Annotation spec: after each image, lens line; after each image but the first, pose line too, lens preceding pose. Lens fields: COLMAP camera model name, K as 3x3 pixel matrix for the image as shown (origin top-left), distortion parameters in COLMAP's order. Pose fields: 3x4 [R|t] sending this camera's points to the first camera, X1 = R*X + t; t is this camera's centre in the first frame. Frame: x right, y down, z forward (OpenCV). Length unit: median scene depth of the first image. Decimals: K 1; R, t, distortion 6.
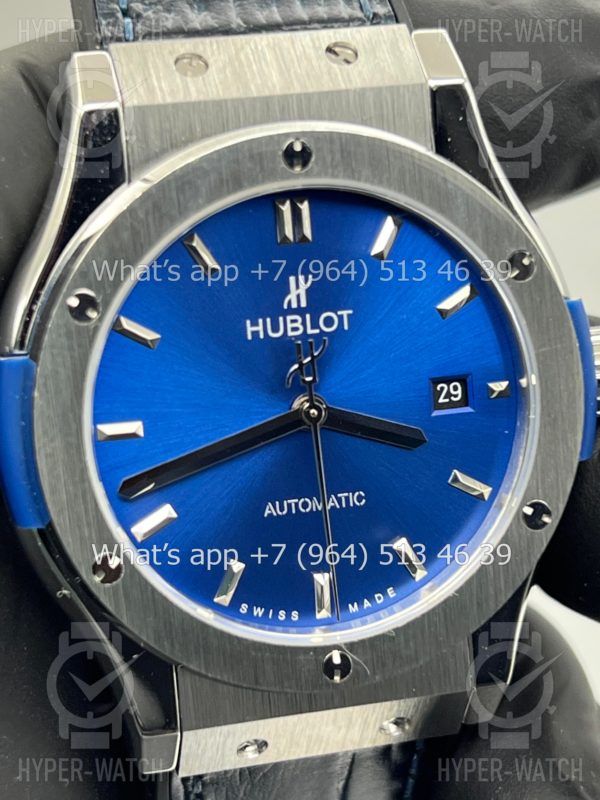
lens RADIAL K [[1911.9, 0, 300.0], [0, 1911.9, 400.0], [0, 0, 1]] dist [0.385313, -0.695236]
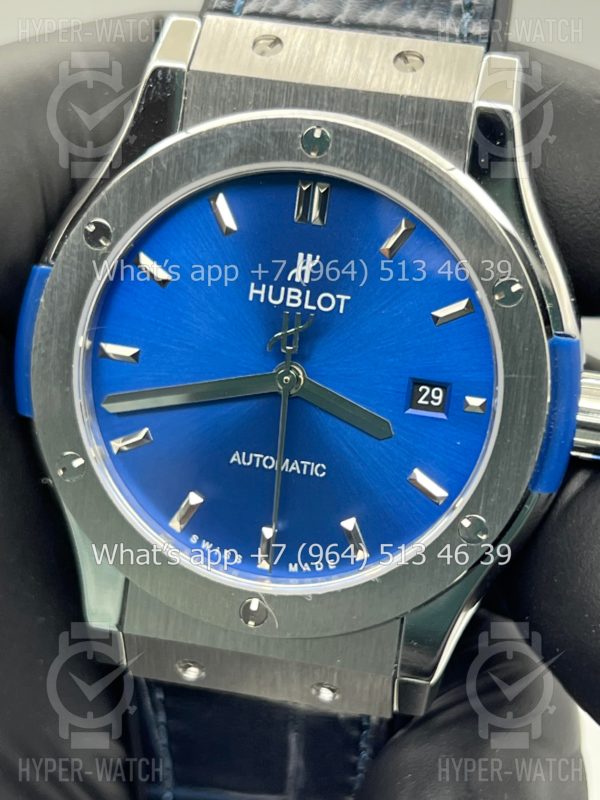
lens RADIAL K [[1911.9, 0, 300.0], [0, 1911.9, 400.0], [0, 0, 1]] dist [0.385313, -0.695236]
pose [[0.904166, 0.241879, -0.352105, 0.393790], [-0.244596, 0.968900, 0.037491, -0.024287], [0.350223, 0.052225, 0.935209, -0.006856]]
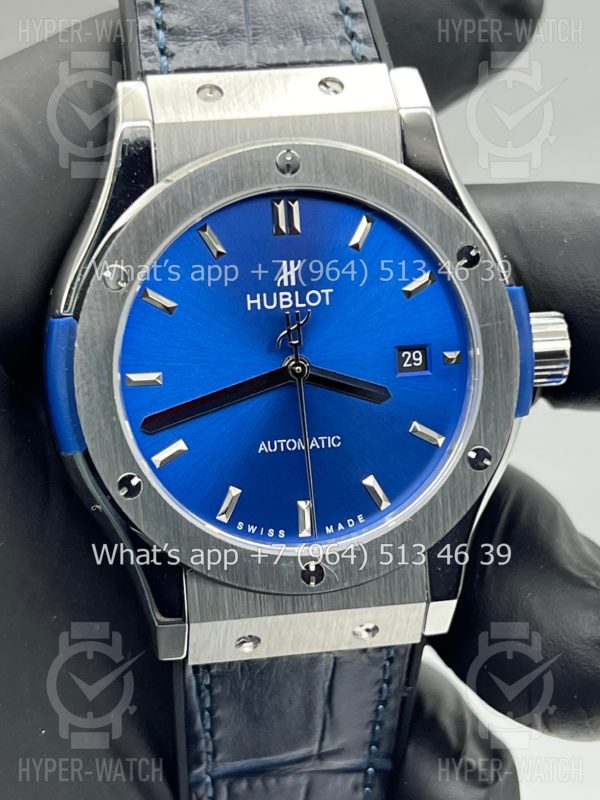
lens RADIAL K [[1911.9, 0, 300.0], [0, 1911.9, 400.0], [0, 0, 1]] dist [0.385313, -0.695236]
pose [[0.997255, 0.023734, -0.070136, 0.095587], [-0.026611, 0.998830, -0.040373, 0.076511], [0.069096, 0.042128, 0.996720, -0.244536]]
